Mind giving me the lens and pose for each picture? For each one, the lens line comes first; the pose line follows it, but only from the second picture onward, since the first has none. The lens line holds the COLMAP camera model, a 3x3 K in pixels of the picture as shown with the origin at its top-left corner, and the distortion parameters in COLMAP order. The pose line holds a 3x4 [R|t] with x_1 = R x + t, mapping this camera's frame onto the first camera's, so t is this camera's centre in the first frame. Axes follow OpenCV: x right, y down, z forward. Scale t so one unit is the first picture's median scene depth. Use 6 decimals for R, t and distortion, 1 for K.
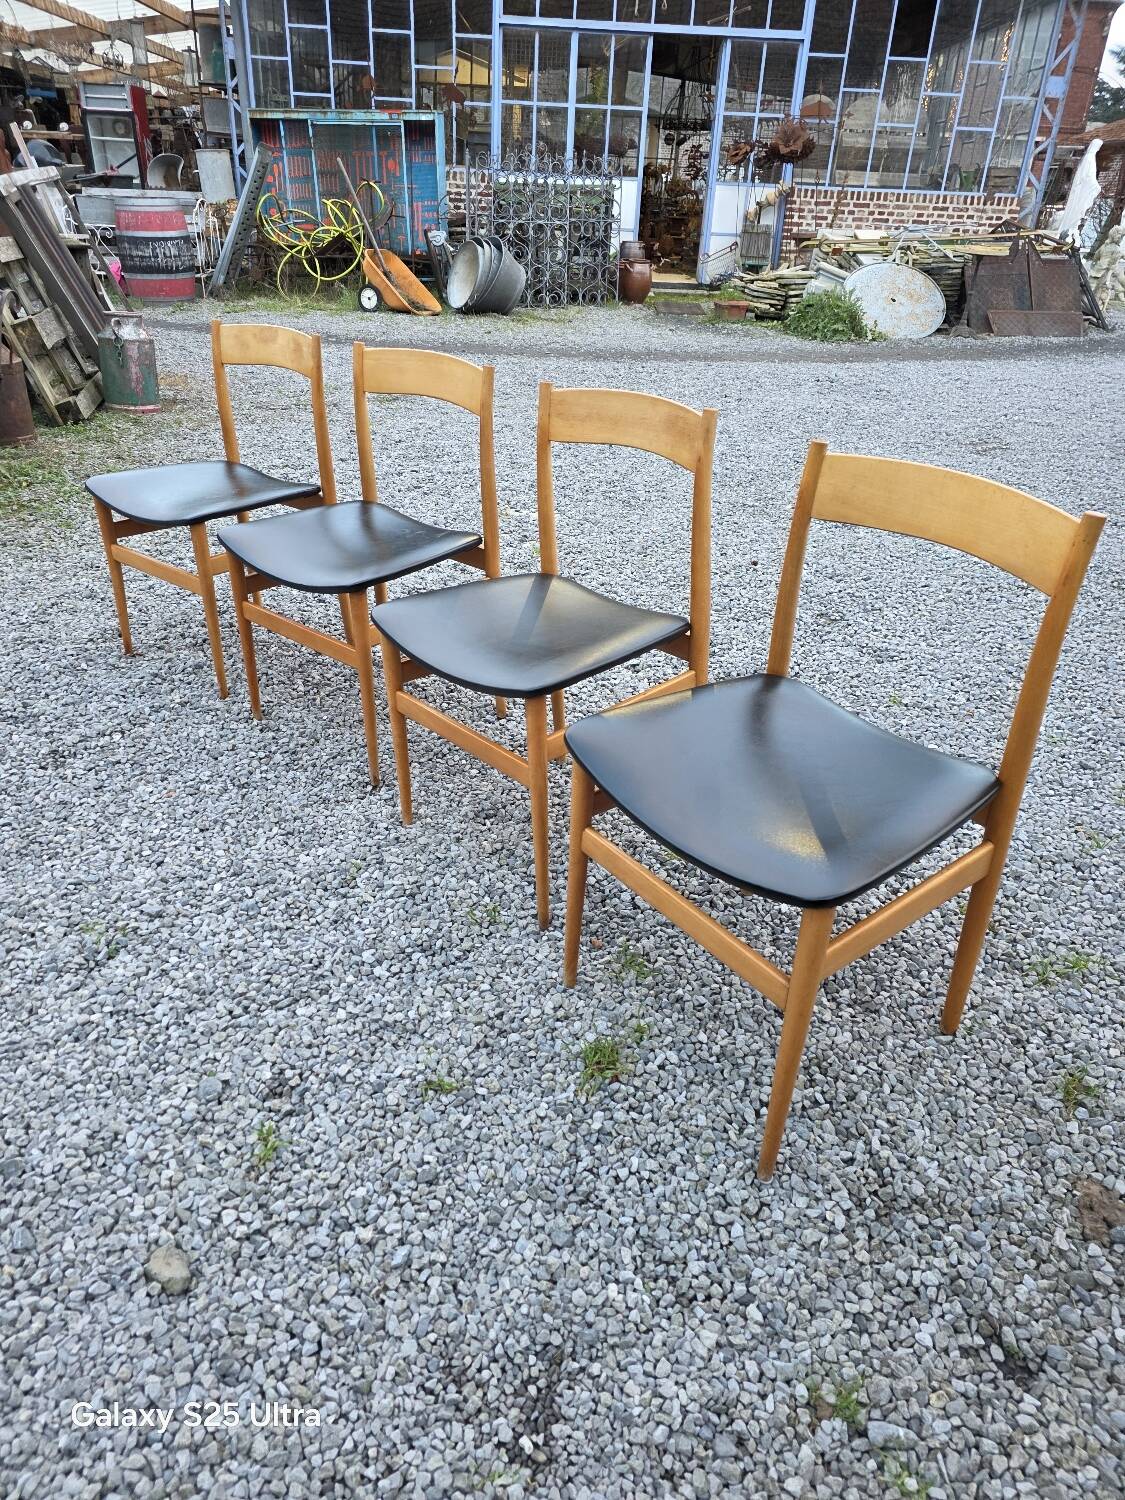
lens RADIAL K [[1006.9, 0, 551.0], [0, 1006.9, 746.3], [0, 0, 1]] dist [0.048655, -0.035728]
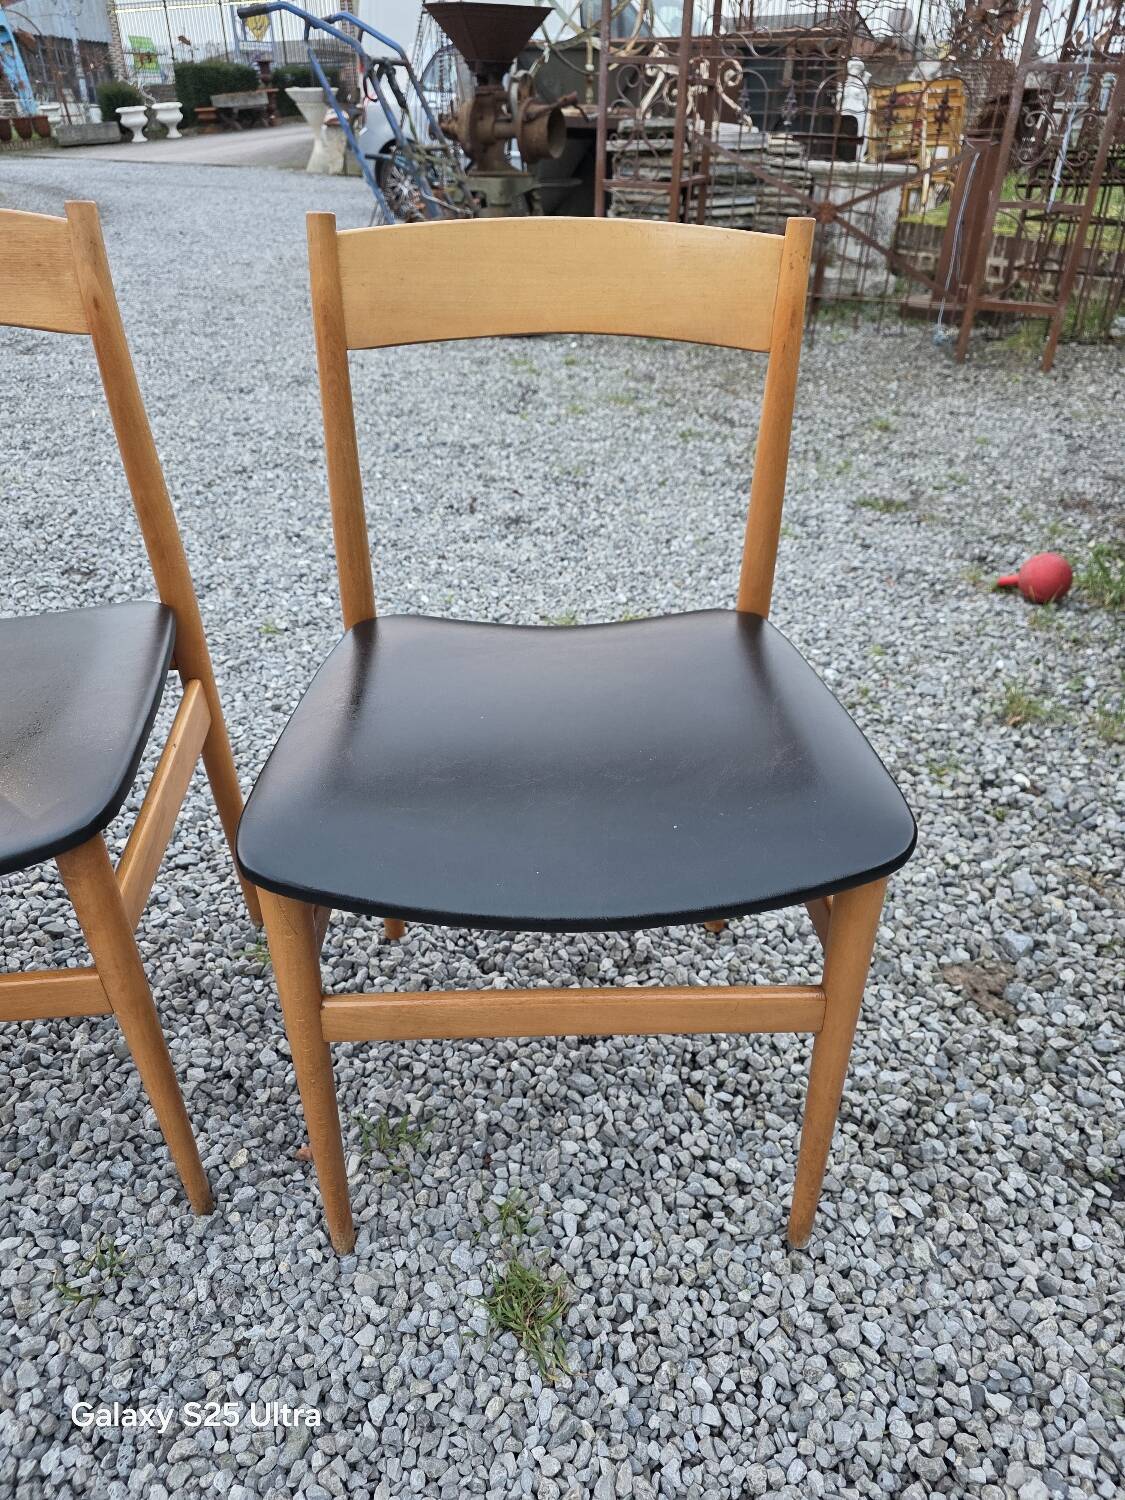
lens RADIAL K [[1006.9, 0, 567.2], [0, 1006.9, 749.5], [0, 0, 1]] dist [0.048655, -0.035728]
pose [[0.557266, -0.454670, 0.694788, -0.134214], [0.402946, 0.879706, 0.252492, -0.077370], [-0.726009, 0.139257, 0.673438, 0.348752]]
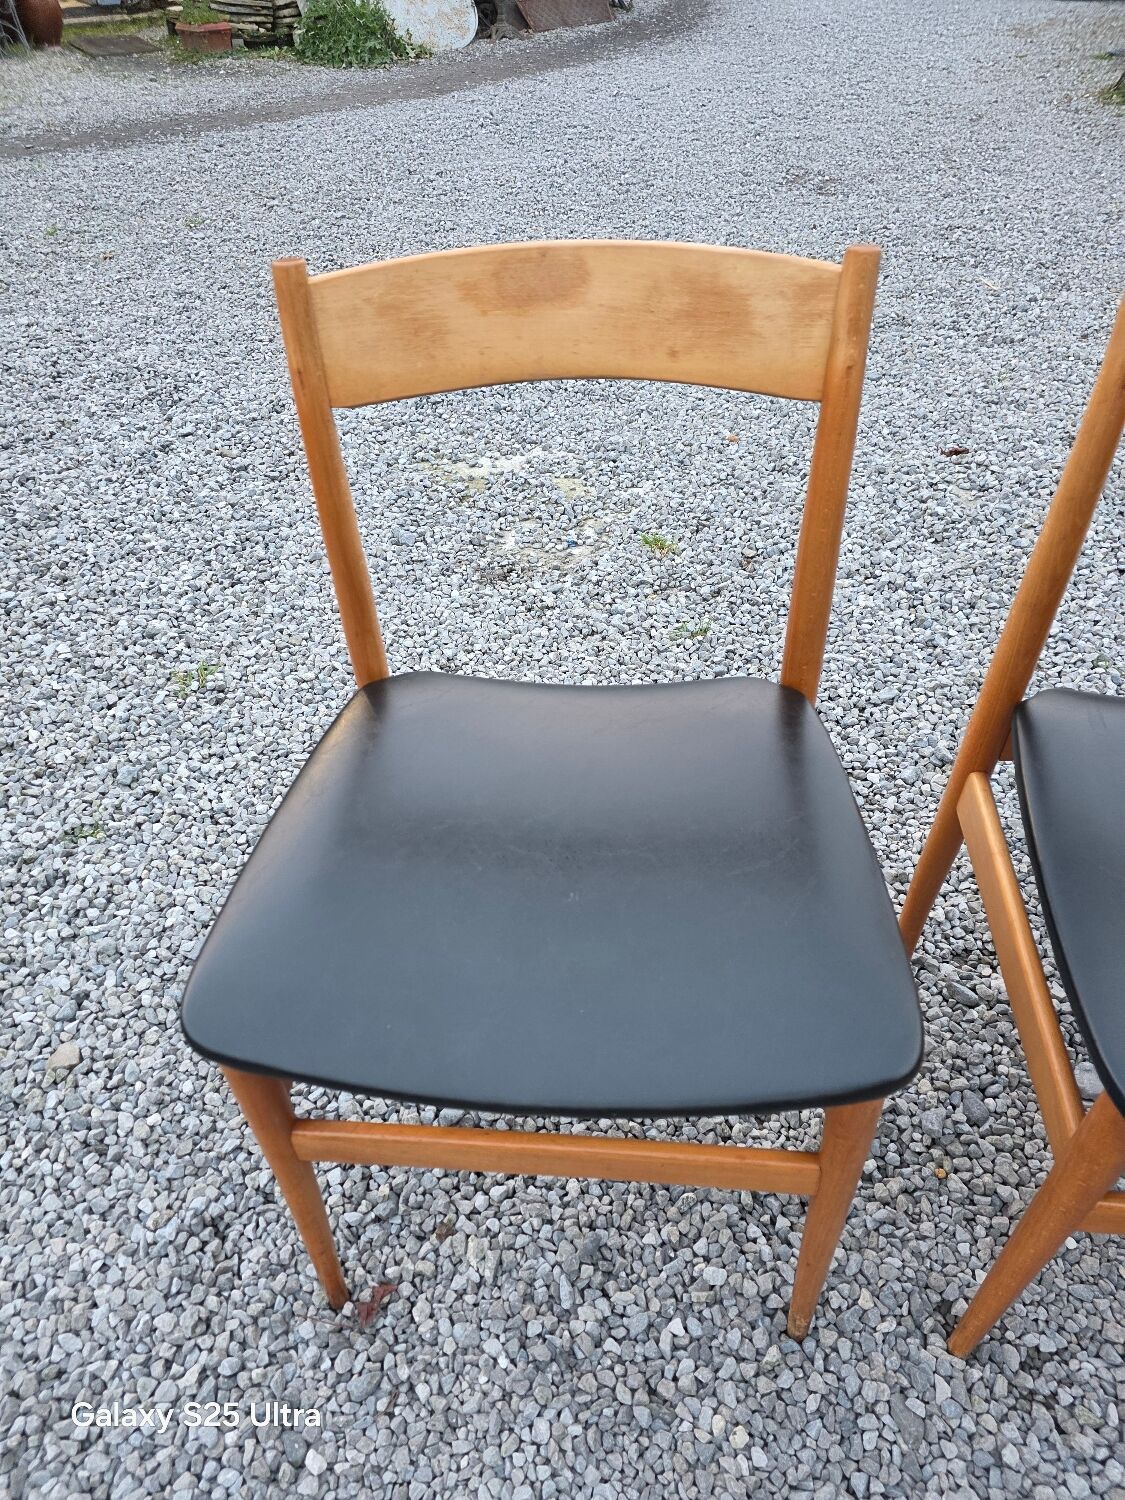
lens RADIAL K [[1006.9, 0, 553.4], [0, 1006.9, 756.6], [0, 0, 1]] dist [0.048655, -0.035728]
pose [[0.820101, -0.412775, 0.396296, -0.504394], [0.317762, 0.904479, 0.284508, -0.407624], [-0.475879, -0.107397, 0.872929, 0.819530]]
